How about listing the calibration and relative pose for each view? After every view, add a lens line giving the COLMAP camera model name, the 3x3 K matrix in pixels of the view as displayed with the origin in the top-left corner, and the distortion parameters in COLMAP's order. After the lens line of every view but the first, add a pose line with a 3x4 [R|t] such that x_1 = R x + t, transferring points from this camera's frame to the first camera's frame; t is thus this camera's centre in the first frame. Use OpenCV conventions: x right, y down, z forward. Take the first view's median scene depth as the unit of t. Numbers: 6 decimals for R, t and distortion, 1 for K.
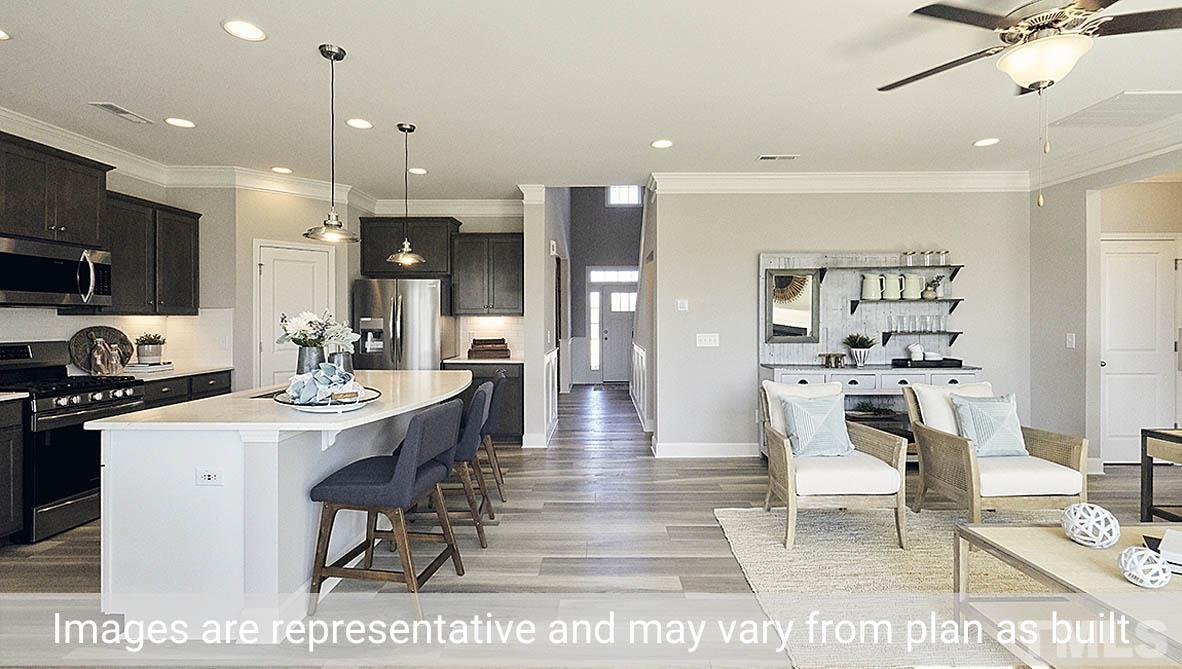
lens RADIAL K [[533.1, 0, 595.6], [0, 533.1, 317.9], [0, 0, 1]] dist [0.001605, -0.000078]
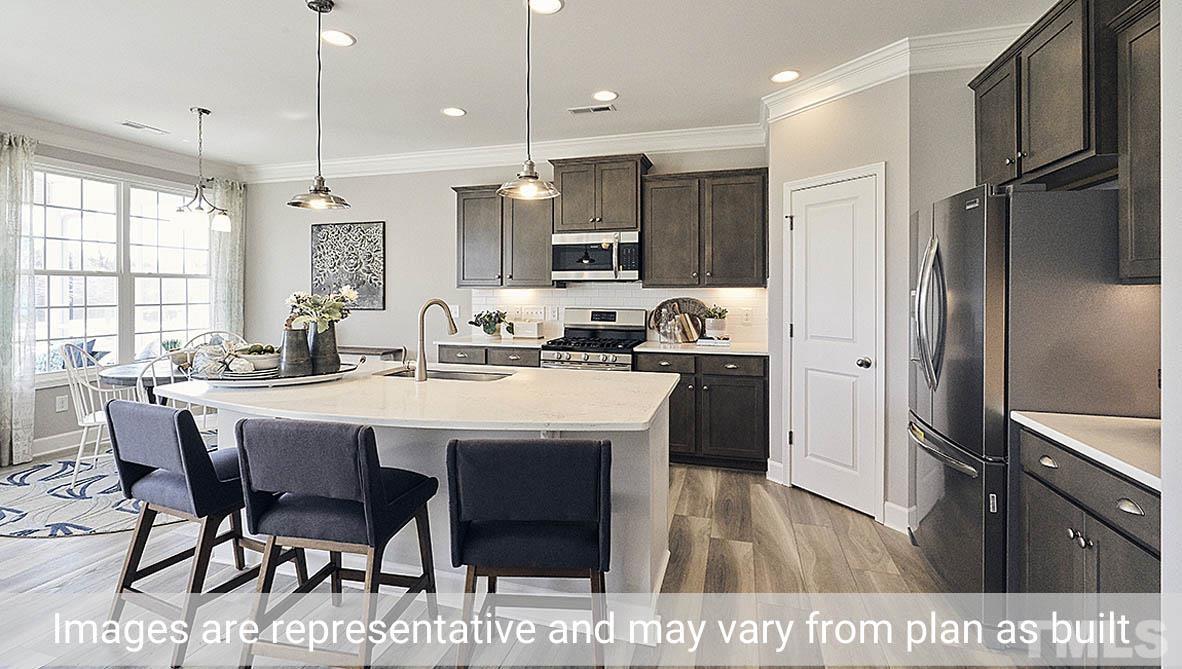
lens RADIAL K [[531.1, 0, 583.1], [0, 531.1, 290.3], [0, 0, 1]] dist [-0.000025, 0.000567]
pose [[-0.278728, 0.002126, -0.960368, 0.145666], [0.001445, 0.999997, 0.001795, -0.001762], [0.960369, -0.000887, -0.278730, 0.941419]]
